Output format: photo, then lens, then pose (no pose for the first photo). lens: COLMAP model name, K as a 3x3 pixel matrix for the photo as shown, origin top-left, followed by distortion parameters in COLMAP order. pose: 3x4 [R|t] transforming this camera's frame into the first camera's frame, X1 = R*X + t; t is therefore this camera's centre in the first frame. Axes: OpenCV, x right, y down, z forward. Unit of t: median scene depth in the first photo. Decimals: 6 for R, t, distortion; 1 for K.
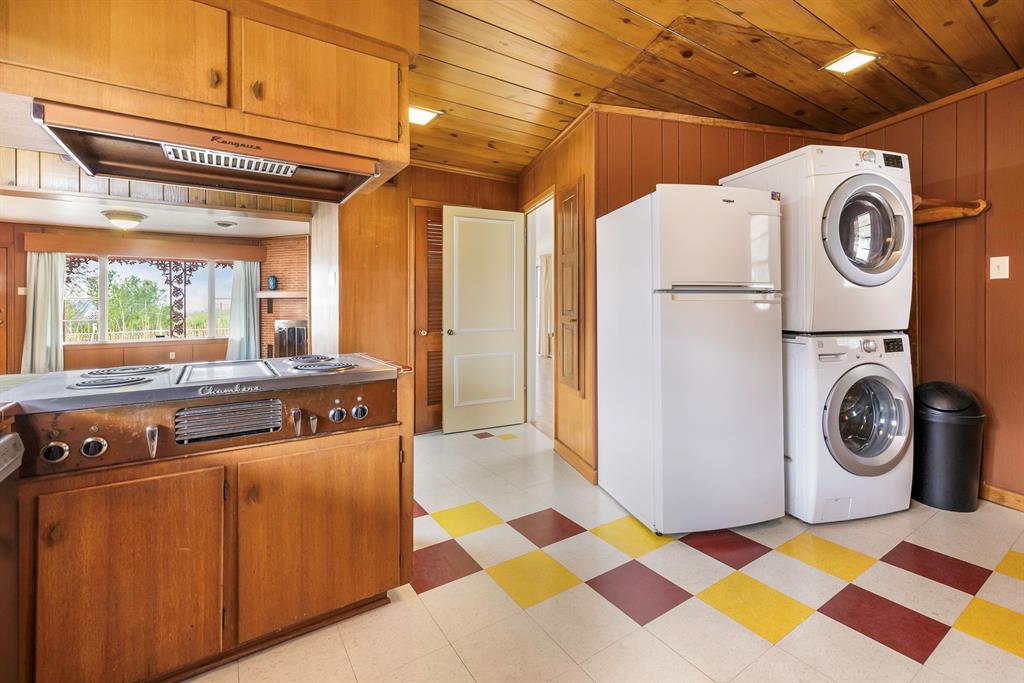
lens RADIAL K [[446.5, 0, 513.0], [0, 446.5, 303.5], [0, 0, 1]] dist [0.002307, 0.000443]
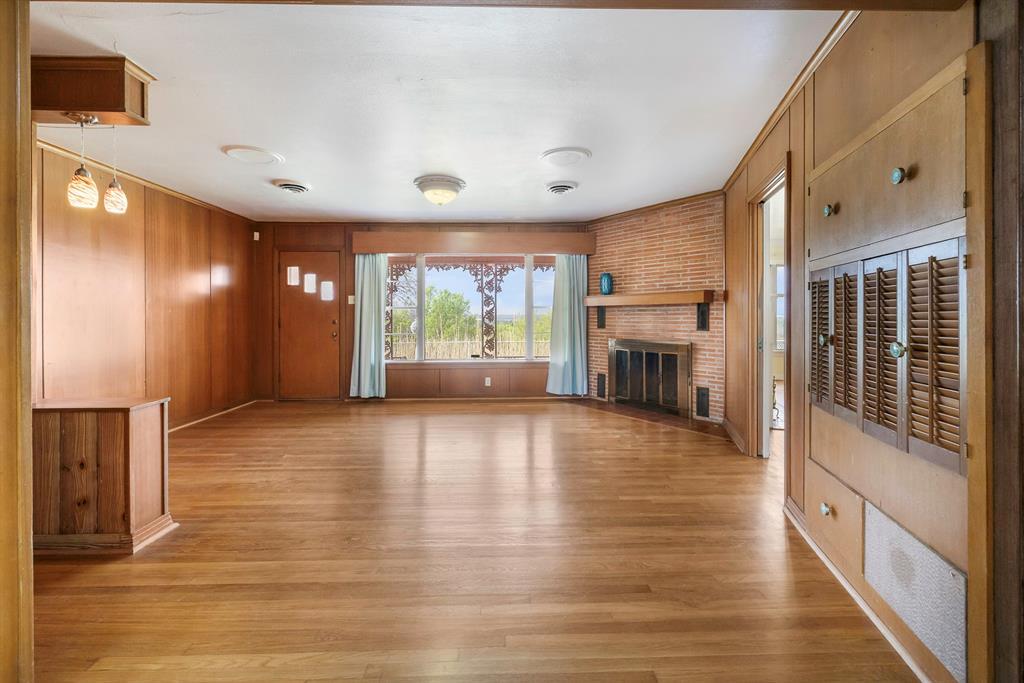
lens RADIAL K [[441.1, 0, 513.5], [0, 441.1, 315.8], [0, 0, 1]] dist [-0.000131, 0.000403]
pose [[0.849383, 0.001086, -0.527776, -0.365776], [-0.000432, 0.999999, 0.001363, 0.002193], [0.527777, -0.000930, 0.849382, 0.427746]]
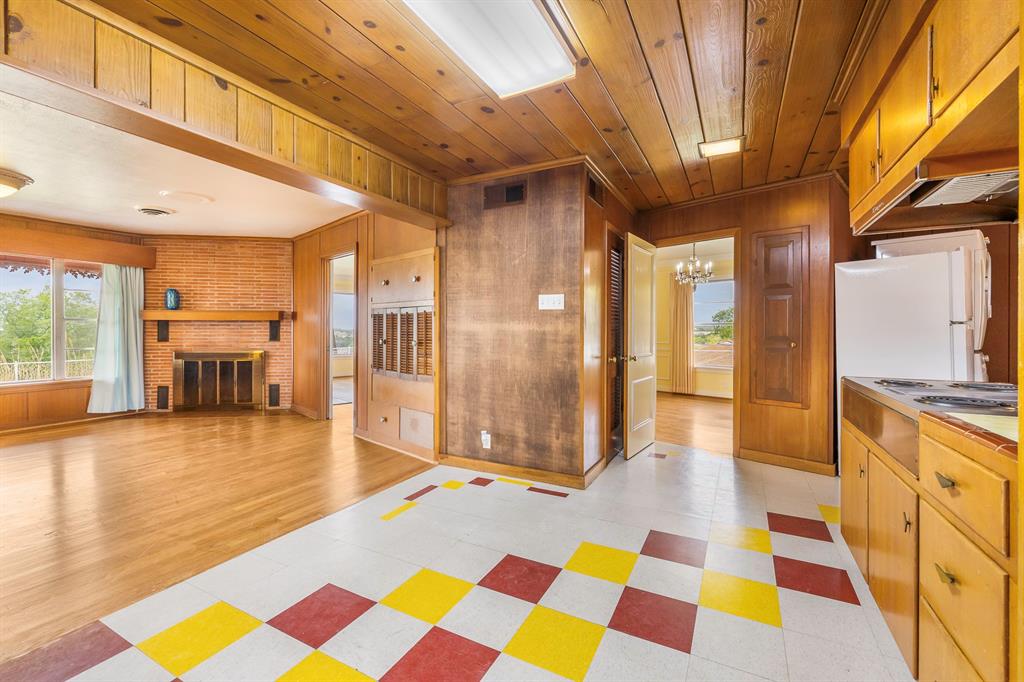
lens RADIAL K [[433.3, 0, 512.3], [0, 433.3, 331.8], [0, 0, 1]] dist [0.002784, 0.000442]
pose [[0.874324, 0.003044, 0.485334, -0.480716], [-0.005124, 0.999982, 0.002959, 0.001269], [-0.485316, -0.005074, 0.874324, 0.156535]]
